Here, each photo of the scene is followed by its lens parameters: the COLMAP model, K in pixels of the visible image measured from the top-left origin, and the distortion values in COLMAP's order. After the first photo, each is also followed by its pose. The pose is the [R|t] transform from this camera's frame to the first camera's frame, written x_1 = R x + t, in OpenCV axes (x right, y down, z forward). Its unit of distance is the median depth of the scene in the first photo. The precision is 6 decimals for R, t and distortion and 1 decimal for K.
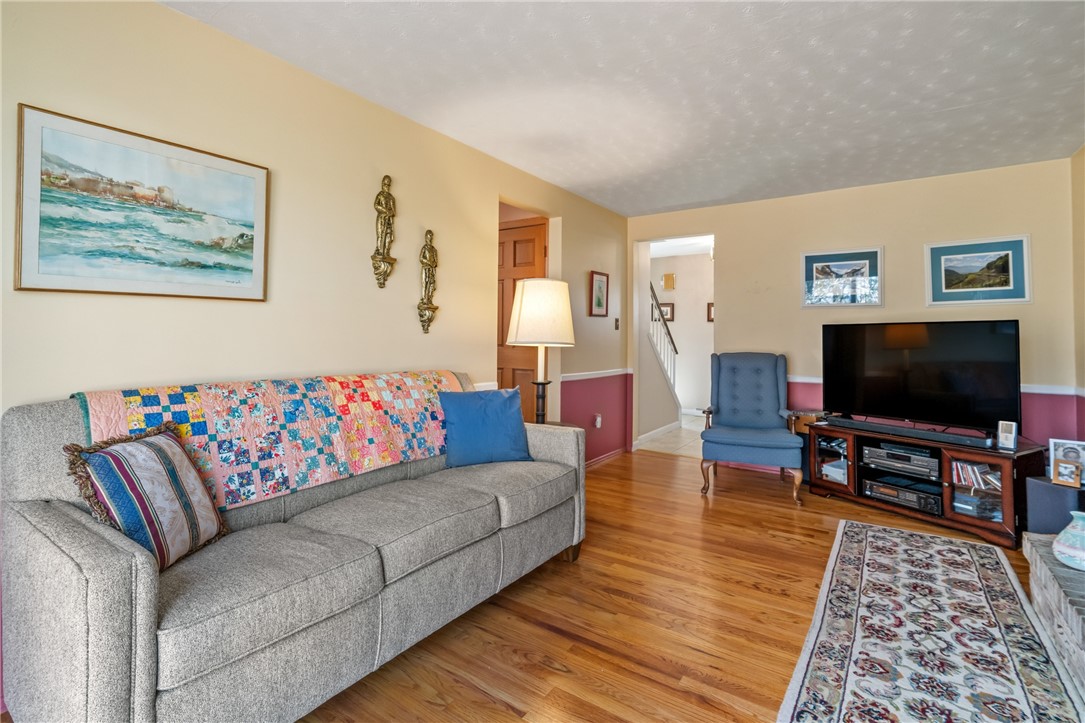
lens RADIAL K [[492.6, 0, 543.5], [0, 492.6, 359.4], [0, 0, 1]] dist [-0.004736, 0.001510]
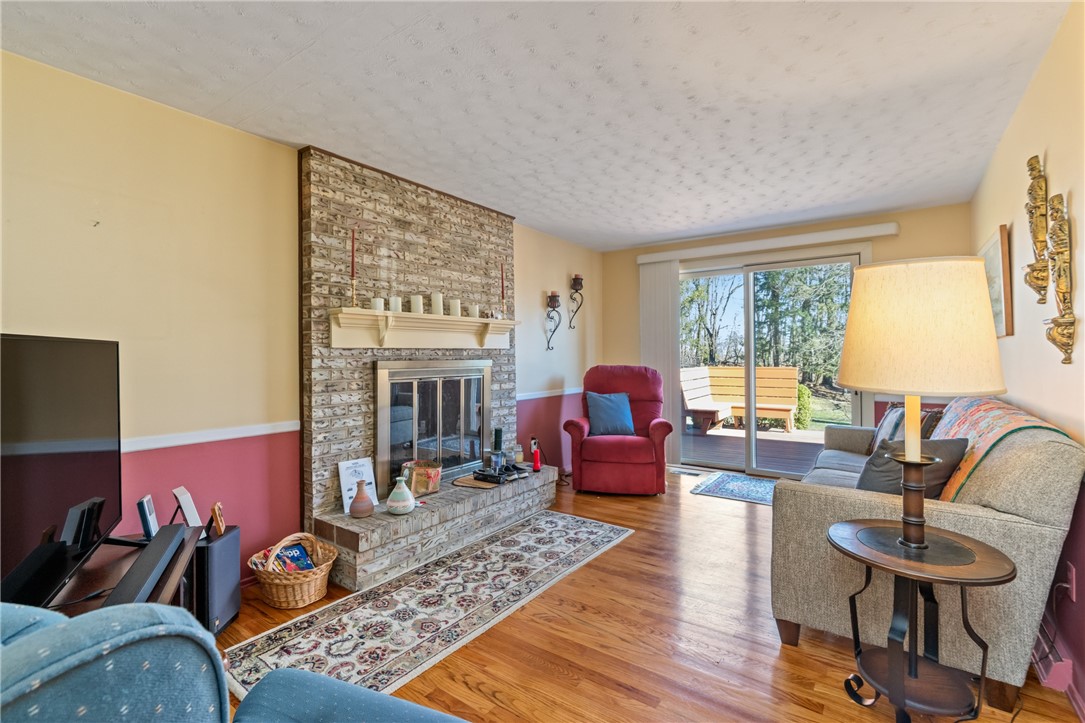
lens RADIAL K [[492.6, 0, 541.6], [0, 492.6, 350.5], [0, 0, 1]] dist [-0.004736, 0.001510]
pose [[-0.999759, 0.003505, 0.021664, 0.528252], [0.004335, 0.999253, 0.038411, -0.121040], [-0.021513, 0.038495, -0.999027, 2.133395]]
